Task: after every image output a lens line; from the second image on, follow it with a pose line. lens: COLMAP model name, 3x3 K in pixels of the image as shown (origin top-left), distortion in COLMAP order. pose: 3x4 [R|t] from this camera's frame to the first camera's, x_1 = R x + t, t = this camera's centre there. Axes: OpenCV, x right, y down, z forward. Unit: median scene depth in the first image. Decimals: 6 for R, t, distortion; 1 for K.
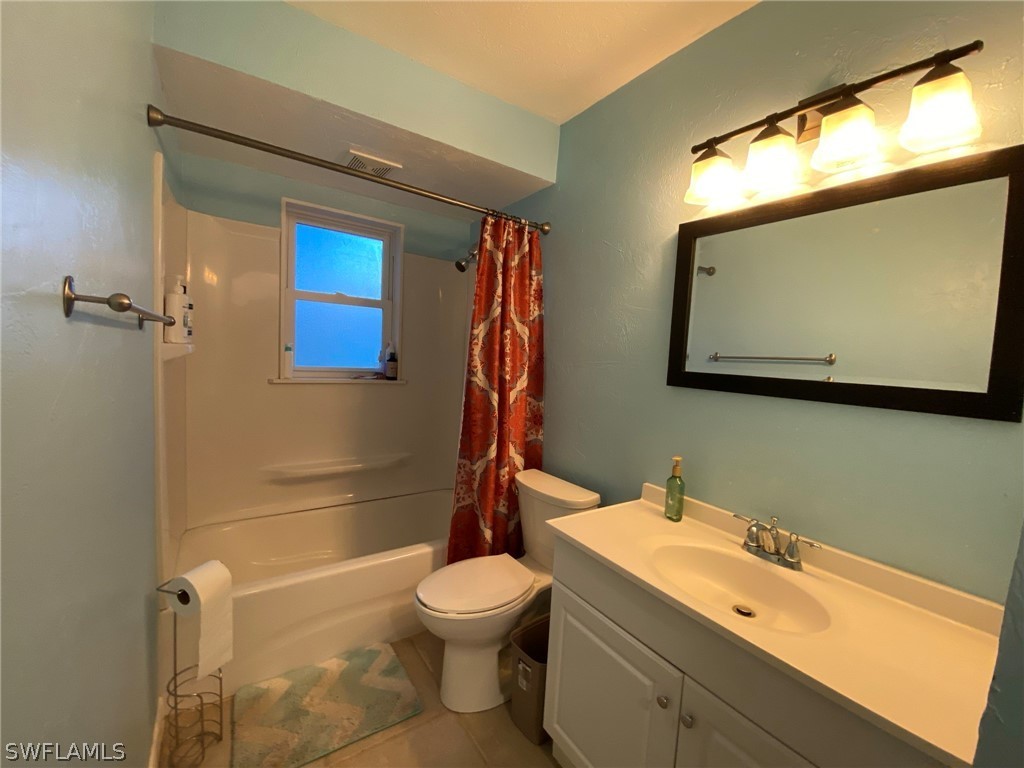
lens RADIAL K [[416.5, 0, 519.2], [0, 416.5, 386.6], [0, 0, 1]] dist [-0.000343, -0.010024]
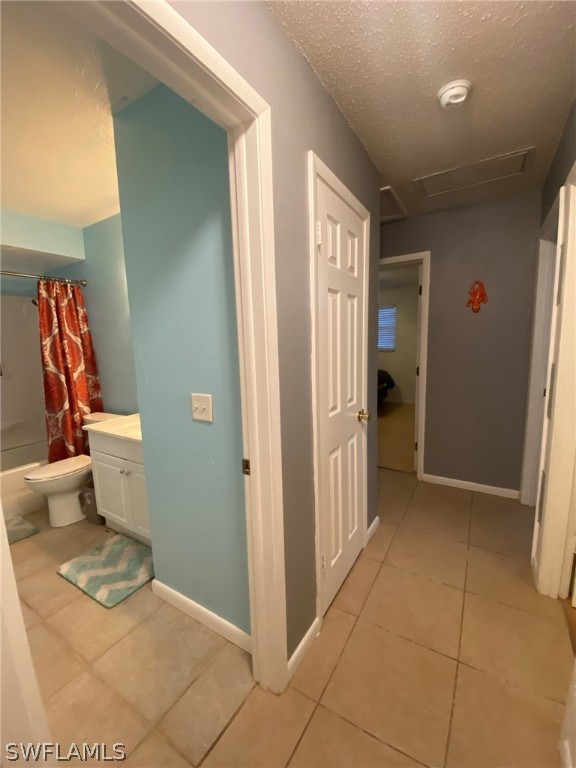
lens RADIAL K [[312.4, 0, 292.6], [0, 312.4, 385.4], [0, 0, 1]] dist [-0.000343, -0.010024]
pose [[0.900576, -0.134402, 0.413400, 0.285778], [0.105479, 0.990145, 0.092128, 0.042698], [-0.421708, -0.039363, 0.905877, -0.704326]]
